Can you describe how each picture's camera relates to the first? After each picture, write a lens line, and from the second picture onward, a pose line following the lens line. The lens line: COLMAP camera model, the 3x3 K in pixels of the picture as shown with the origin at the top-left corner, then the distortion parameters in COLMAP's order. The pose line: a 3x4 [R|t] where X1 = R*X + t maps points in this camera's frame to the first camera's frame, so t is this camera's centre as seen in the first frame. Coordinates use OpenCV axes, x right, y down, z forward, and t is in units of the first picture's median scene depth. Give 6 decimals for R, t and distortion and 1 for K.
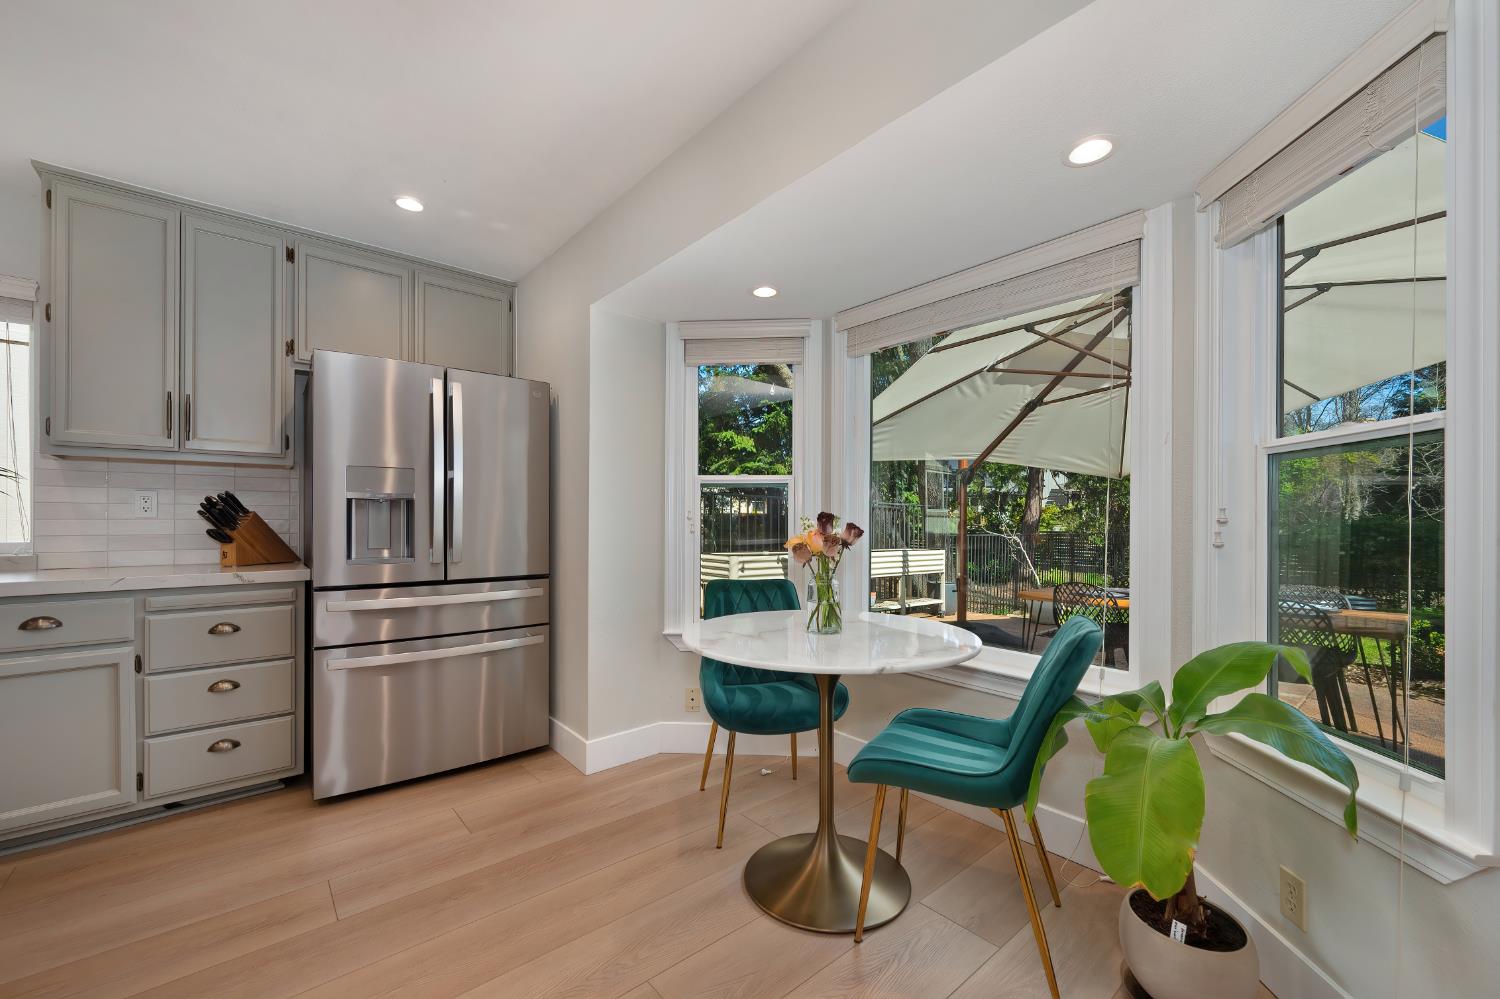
lens RADIAL K [[595.7, 0, 748.5], [0, 595.7, 509.1], [0, 0, 1]] dist [0.002963, -0.000889]
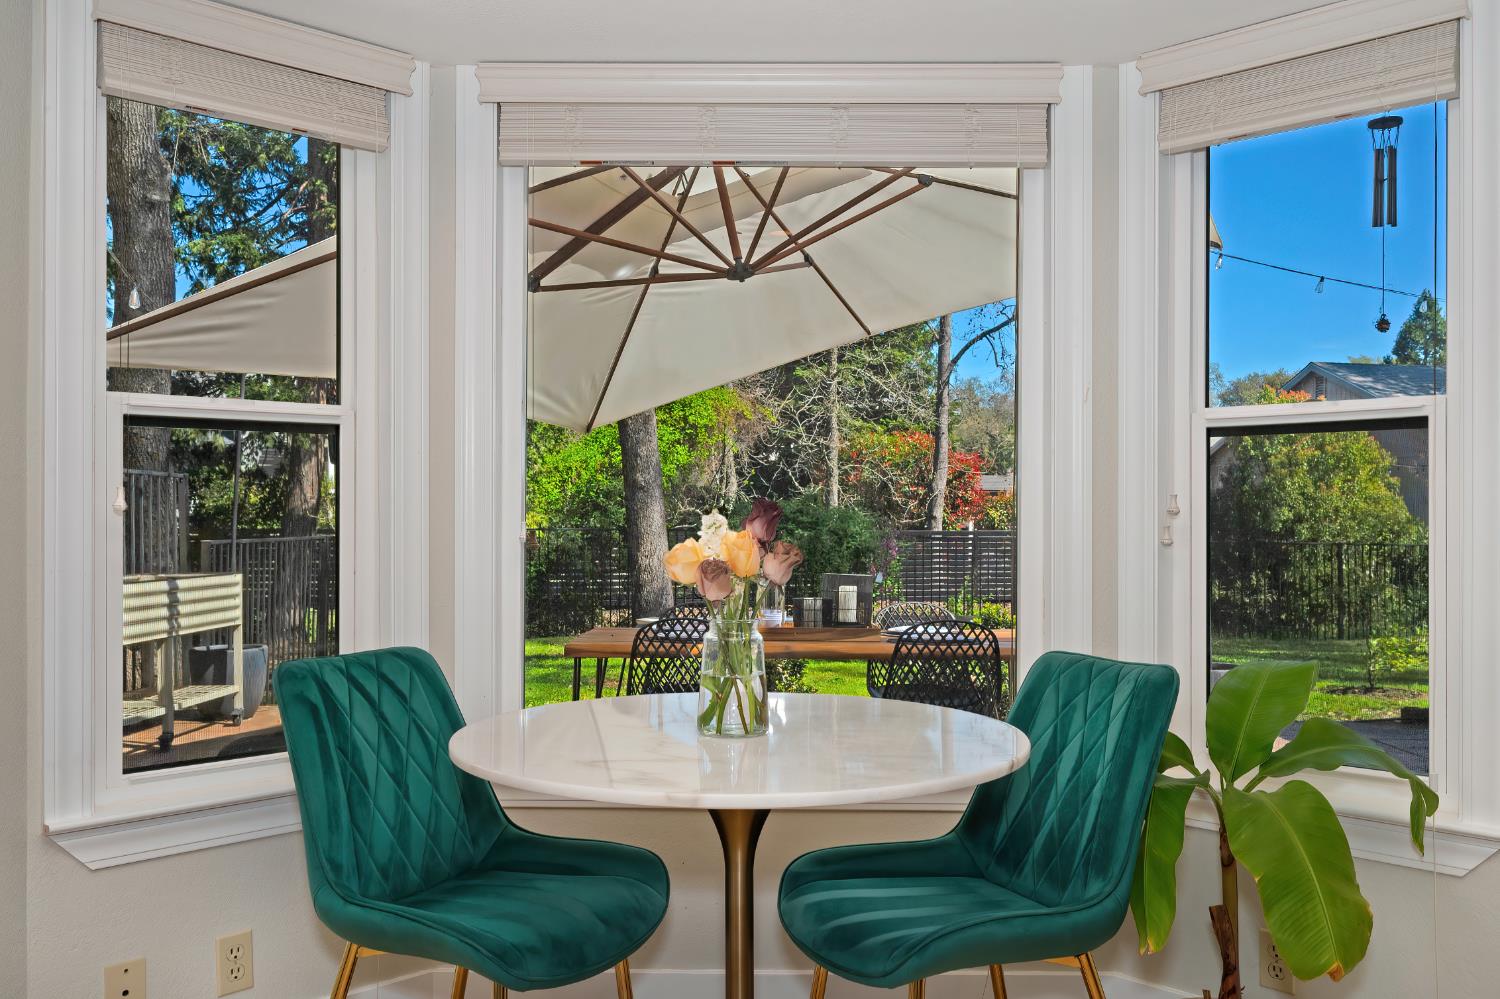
lens RADIAL K [[1307.7, 0, 749.9], [0, 1307.7, 500.9], [0, 0, 1]] dist [0.001481, -0.000886]
pose [[0.653938, 0.000330, 0.756548, -0.179709], [-0.011569, 0.999887, 0.009563, -0.000985], [-0.756459, -0.015006, 0.653869, 0.067536]]
